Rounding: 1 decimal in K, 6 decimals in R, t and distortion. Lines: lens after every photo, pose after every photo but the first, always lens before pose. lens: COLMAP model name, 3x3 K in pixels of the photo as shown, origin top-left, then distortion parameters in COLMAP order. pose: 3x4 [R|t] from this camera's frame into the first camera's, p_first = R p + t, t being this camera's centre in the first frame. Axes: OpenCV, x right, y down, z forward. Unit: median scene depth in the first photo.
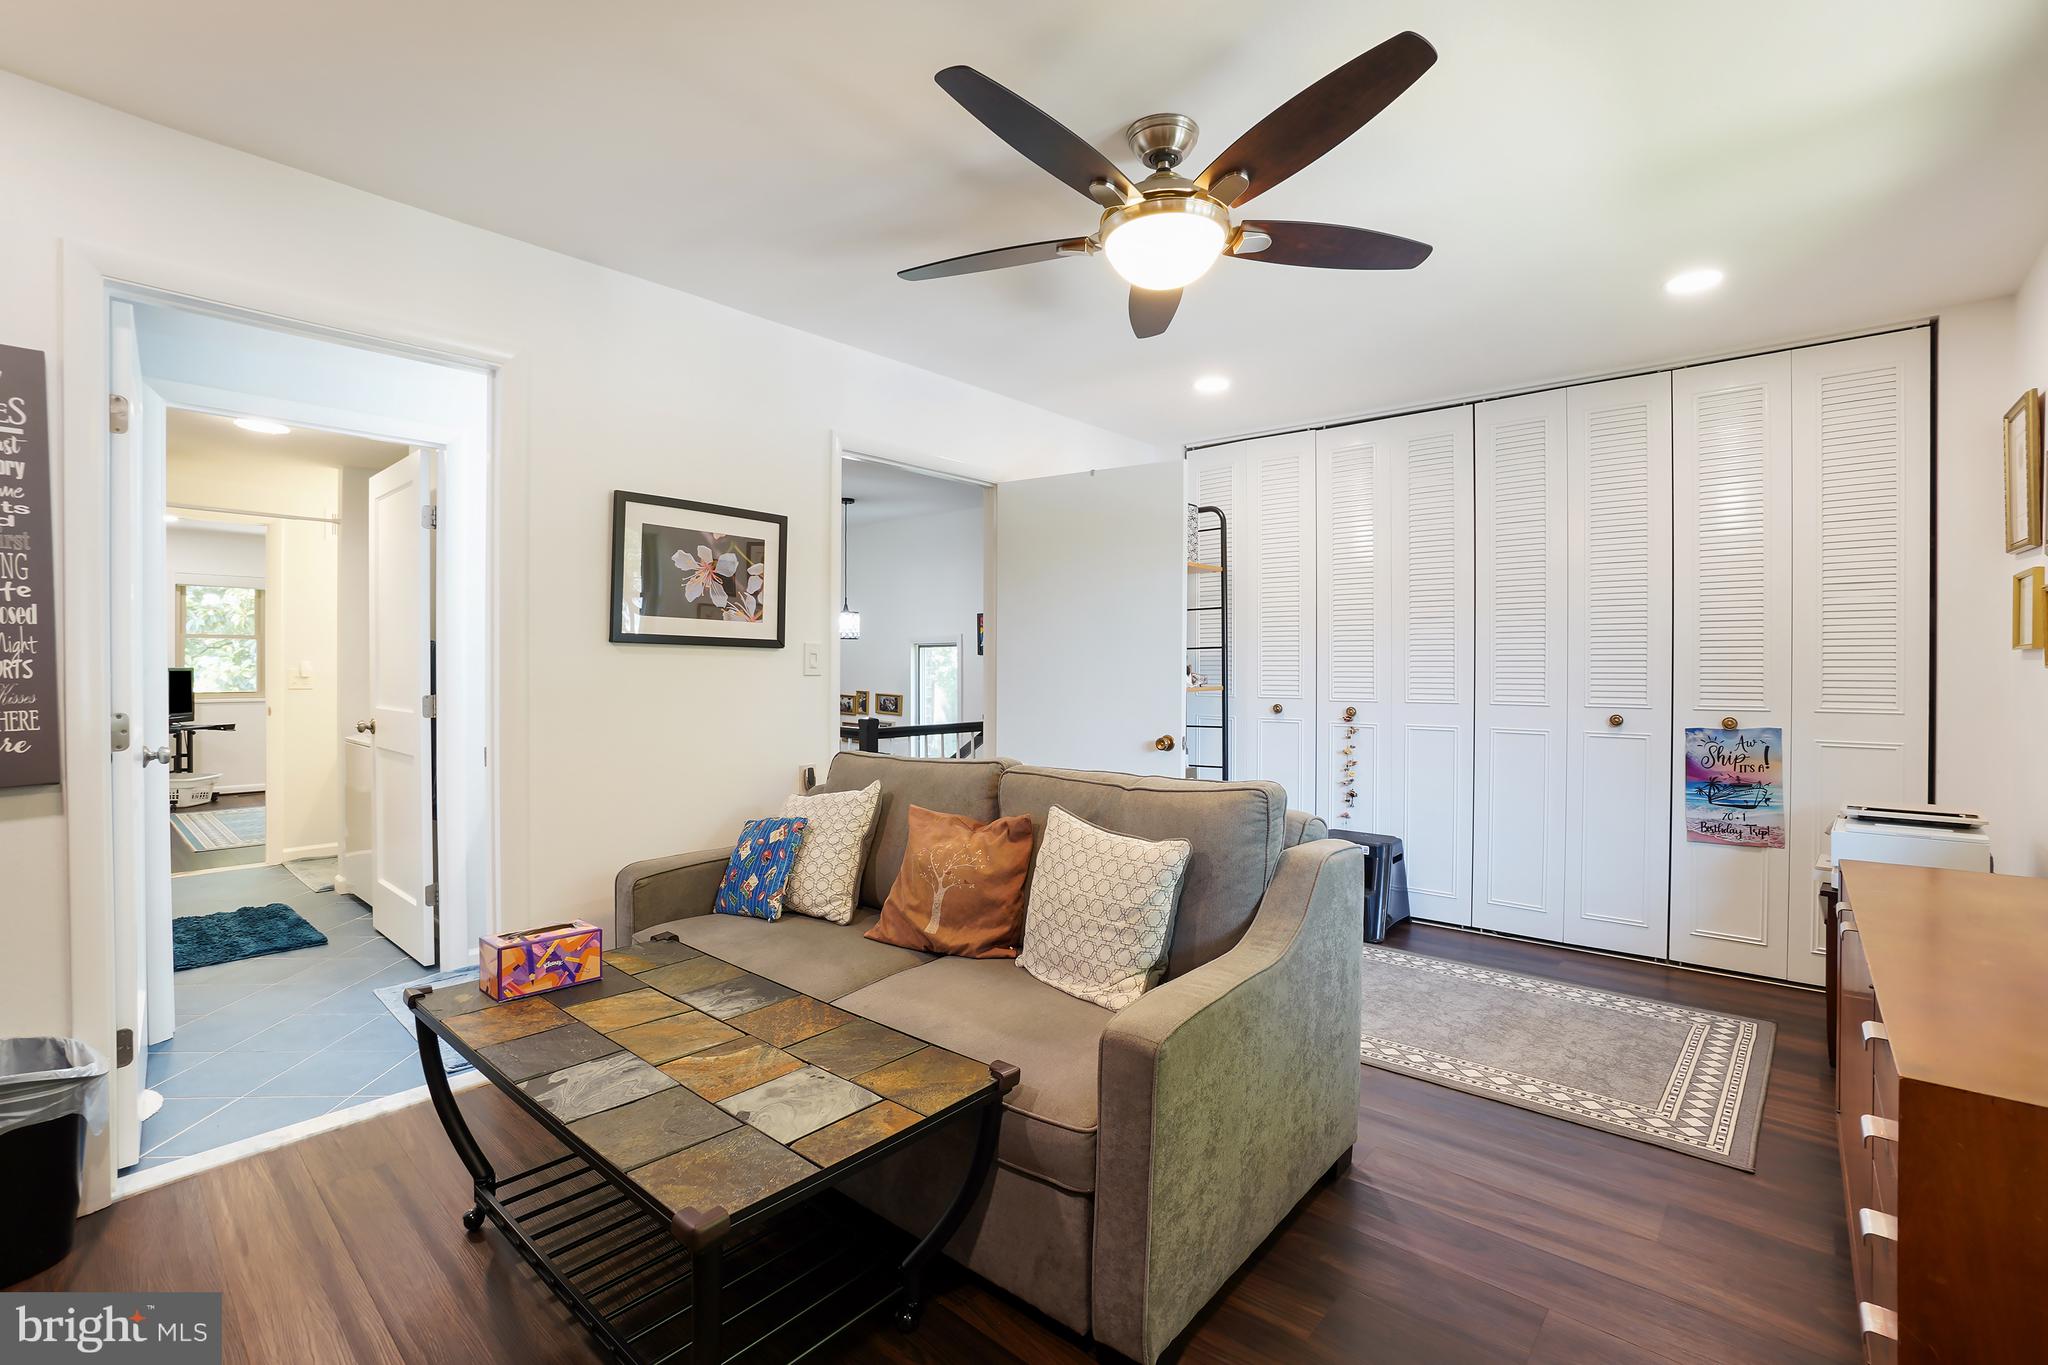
lens RADIAL K [[911.6, 0, 1025.8], [0, 911.6, 659.1], [0, 0, 1]] dist [-0.063798, 0.022904]
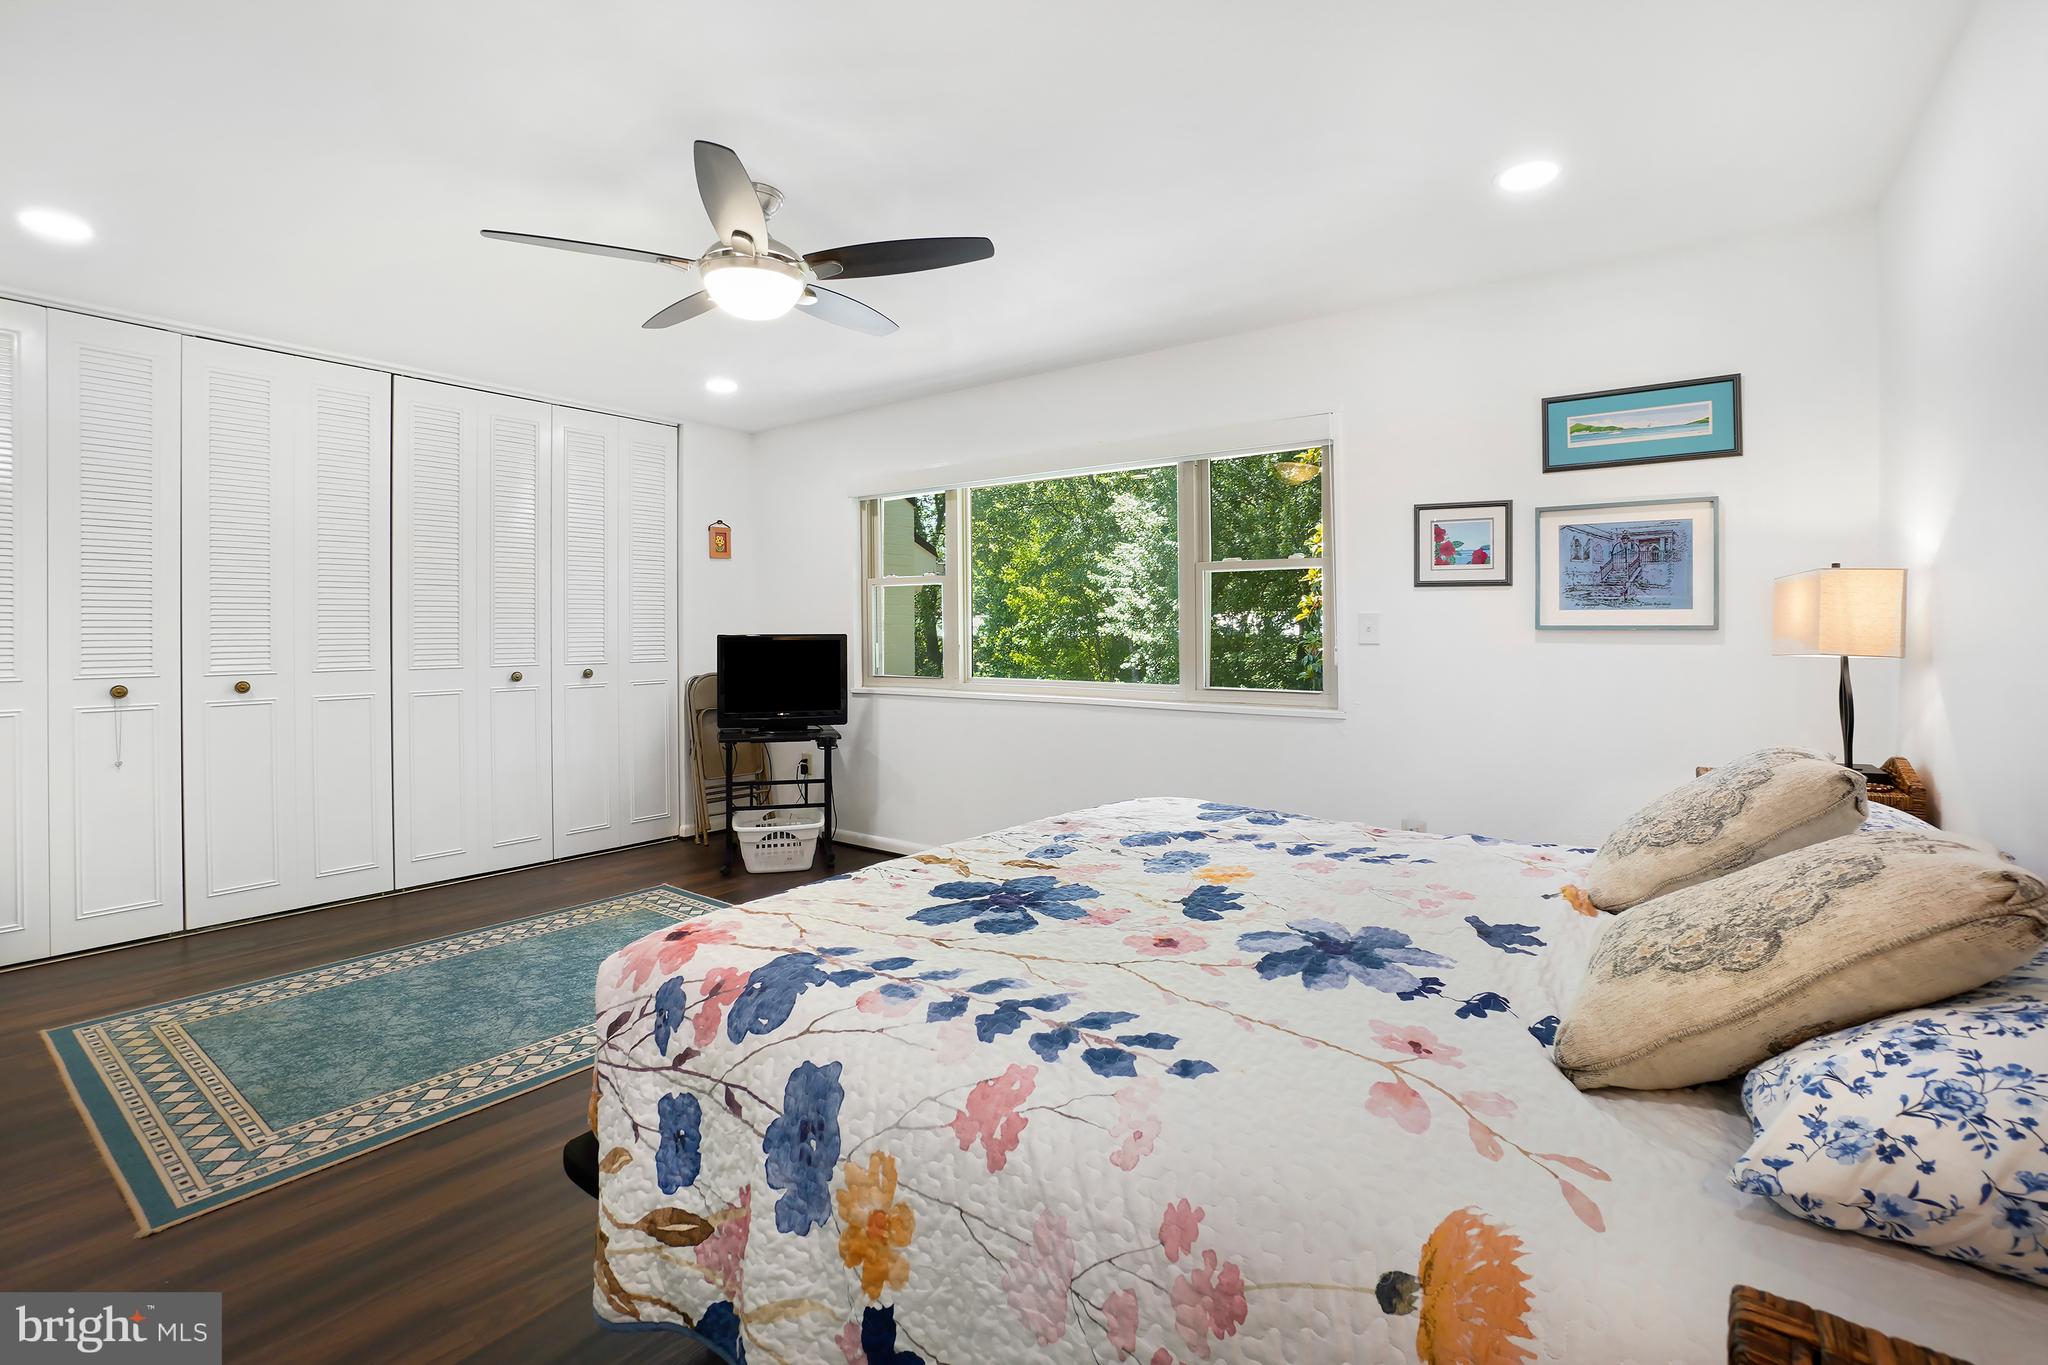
lens RADIAL K [[945.2, 0, 1016.3], [0, 945.2, 673.6], [0, 0, 1]] dist [-0.072164, 0.029331]
pose [[0.072792, 0.050382, -0.996074, -0.318124], [-0.000829, 0.998726, 0.050455, 0.004134], [0.997347, -0.002847, 0.072741, 1.105884]]
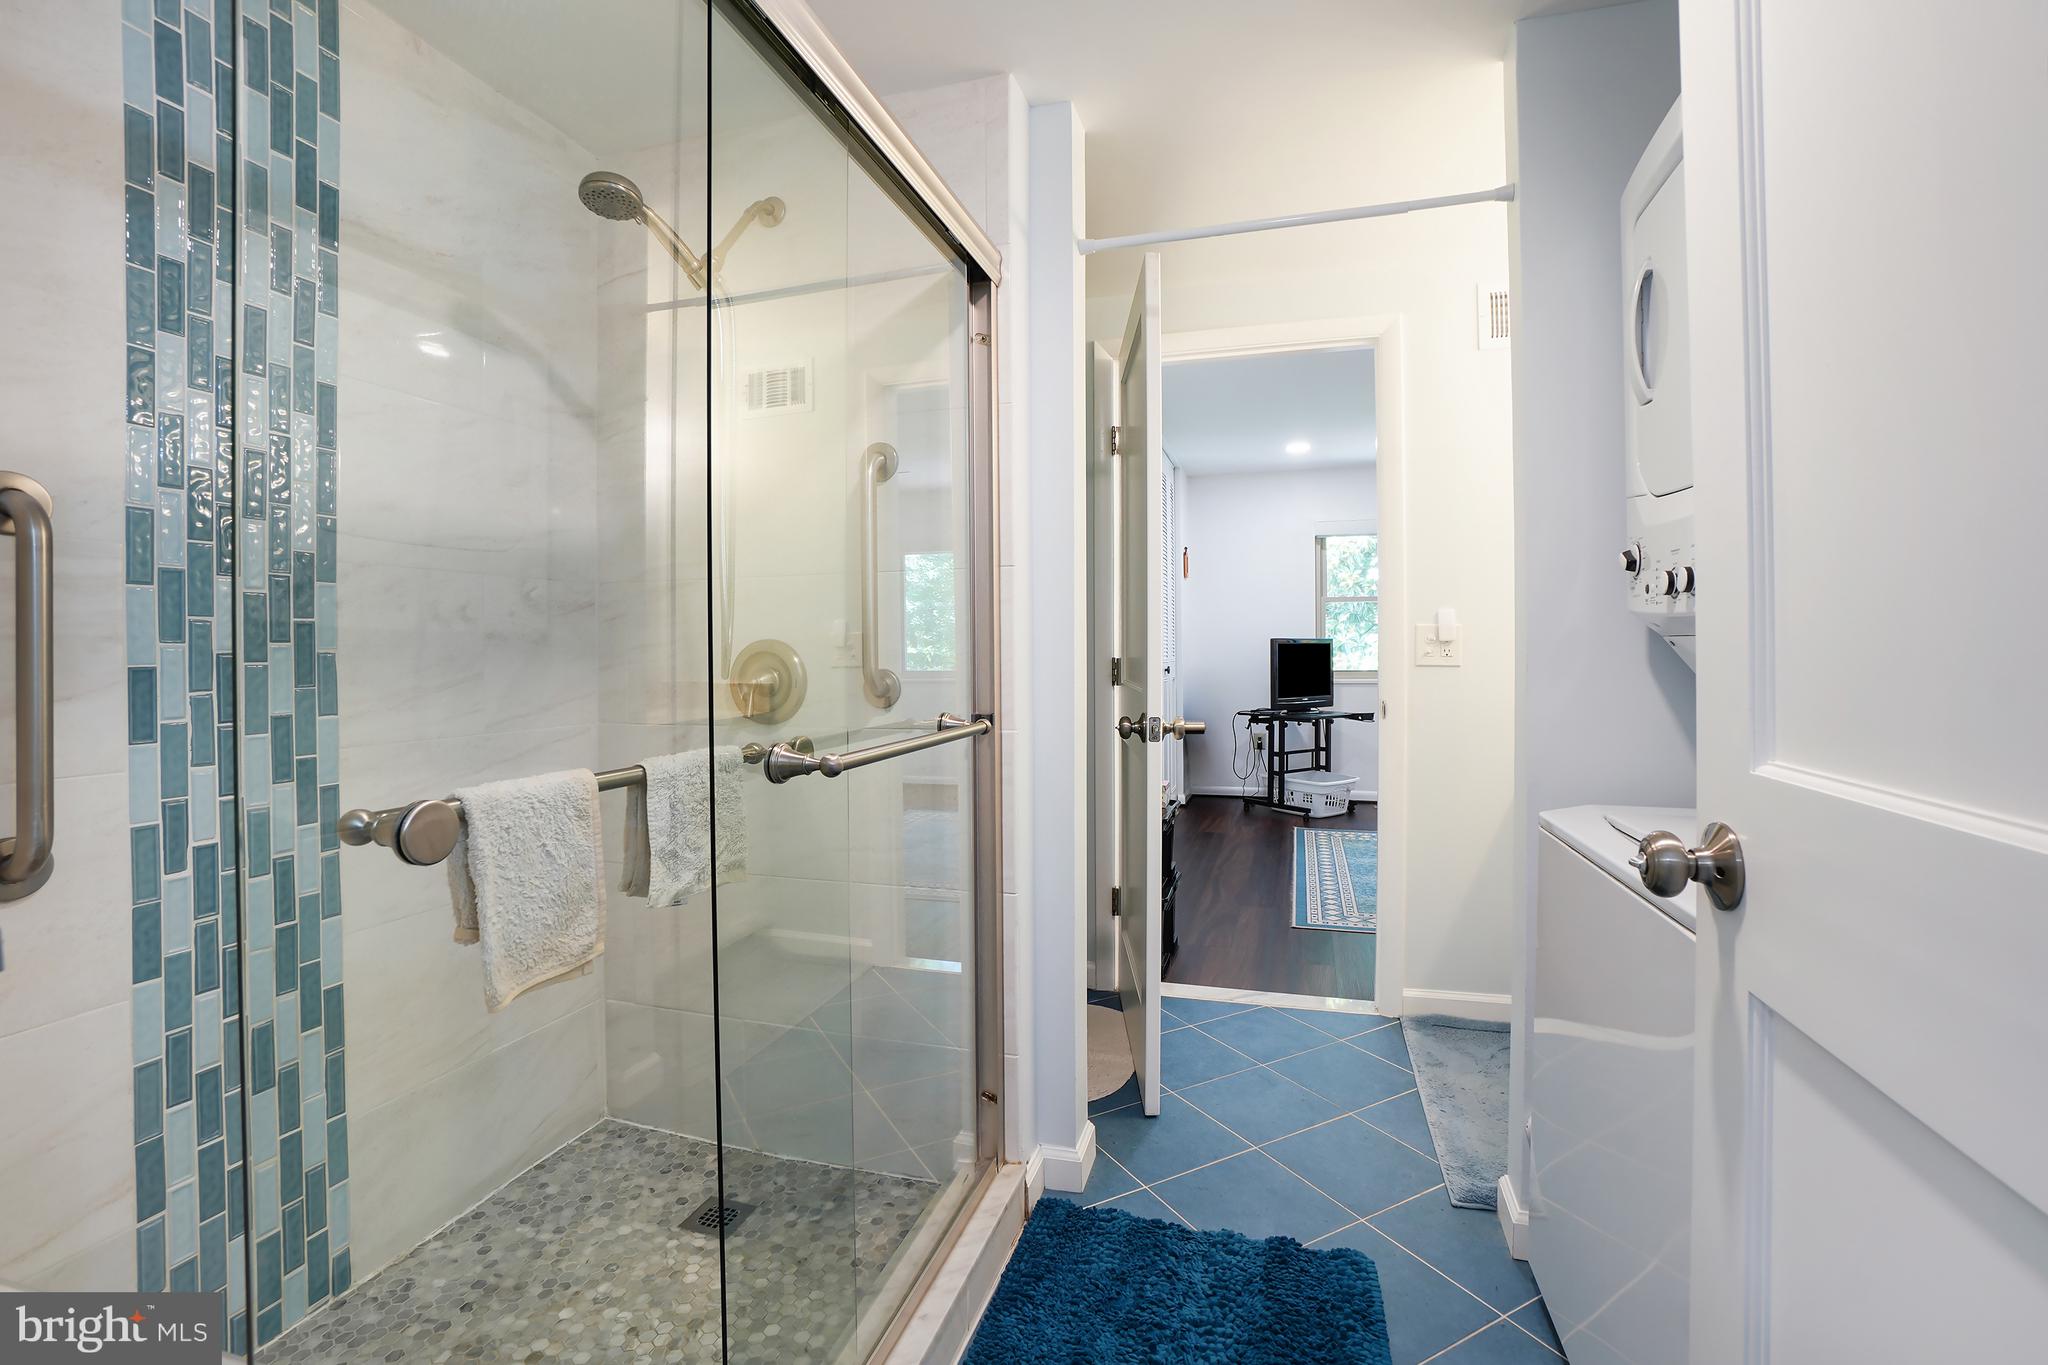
lens RADIAL K [[911.6, 0, 1025.8], [0, 911.6, 659.1], [0, 0, 1]] dist [-0.063798, 0.022904]
pose [[0.418550, 0.007247, -0.908165, -0.336160], [0.010282, 0.999866, 0.012717, 0.015549], [0.908135, -0.014660, 0.418420, 0.421947]]
